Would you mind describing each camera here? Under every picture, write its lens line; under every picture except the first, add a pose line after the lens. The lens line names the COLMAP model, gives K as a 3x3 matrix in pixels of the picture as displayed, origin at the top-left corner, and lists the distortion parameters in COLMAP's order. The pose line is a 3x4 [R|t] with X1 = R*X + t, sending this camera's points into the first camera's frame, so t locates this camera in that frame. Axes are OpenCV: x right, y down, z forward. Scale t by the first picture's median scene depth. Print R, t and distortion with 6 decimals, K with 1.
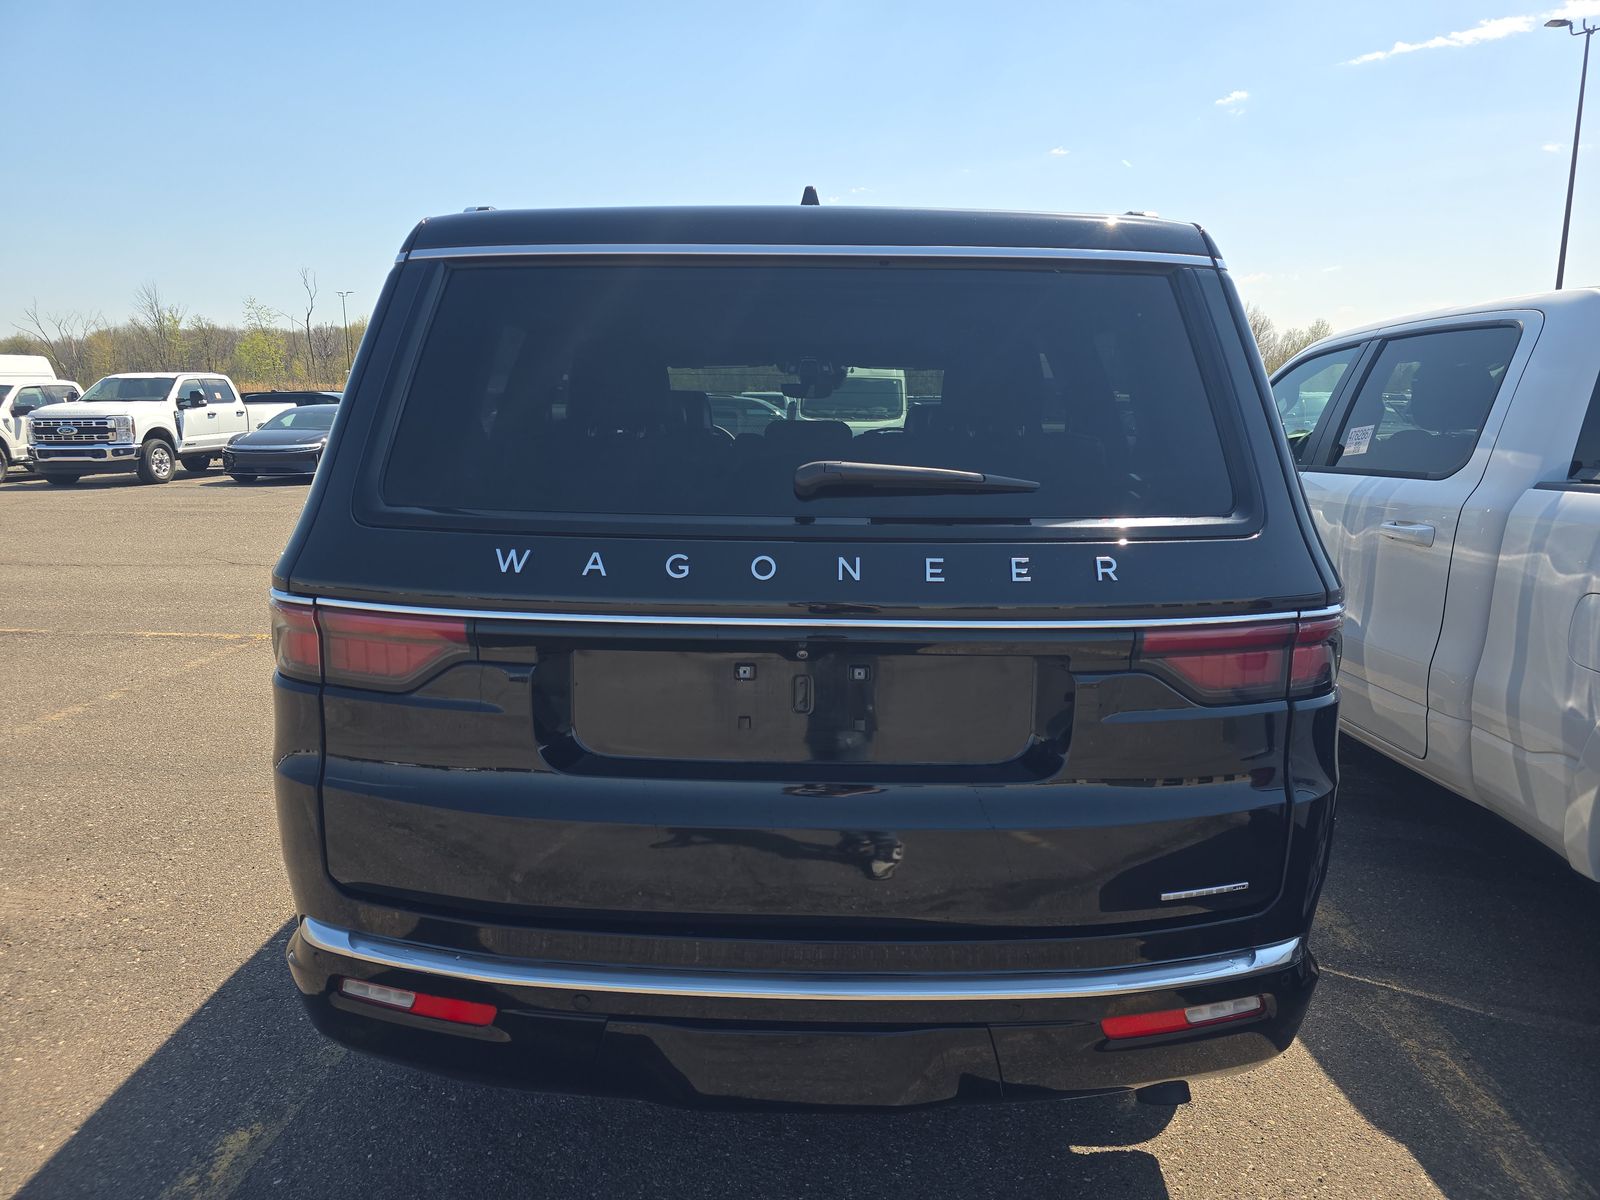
lens RADIAL K [[1079.7, 0, 788.5], [0, 1079.7, 602.1], [0, 0, 1]] dist [0.000175, -0.006219]
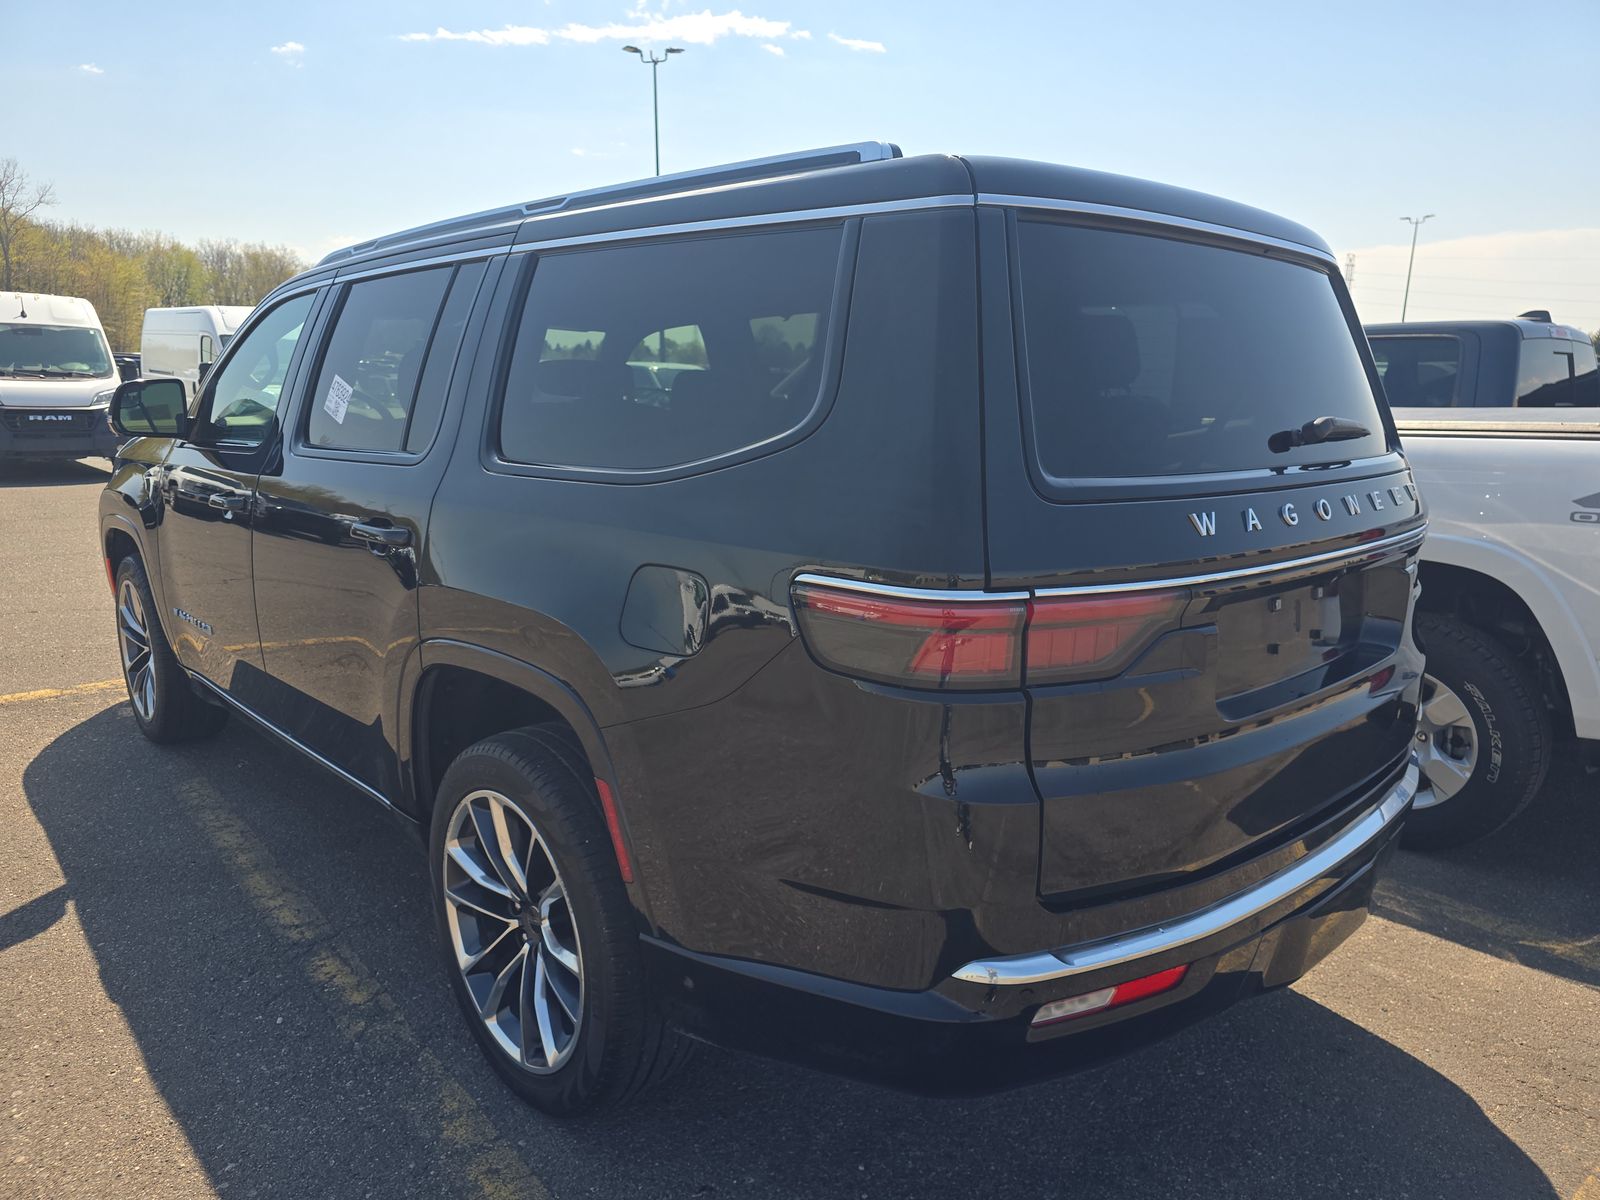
lens RADIAL K [[1079.7, 0, 789.0], [0, 1079.7, 603.1], [0, 0, 1]] dist [0.000175, -0.006219]
pose [[0.713259, -0.133948, 0.687982, -1.147912], [0.110339, 0.990788, 0.078510, -0.080930], [-0.692161, 0.019914, 0.721469, 0.491202]]
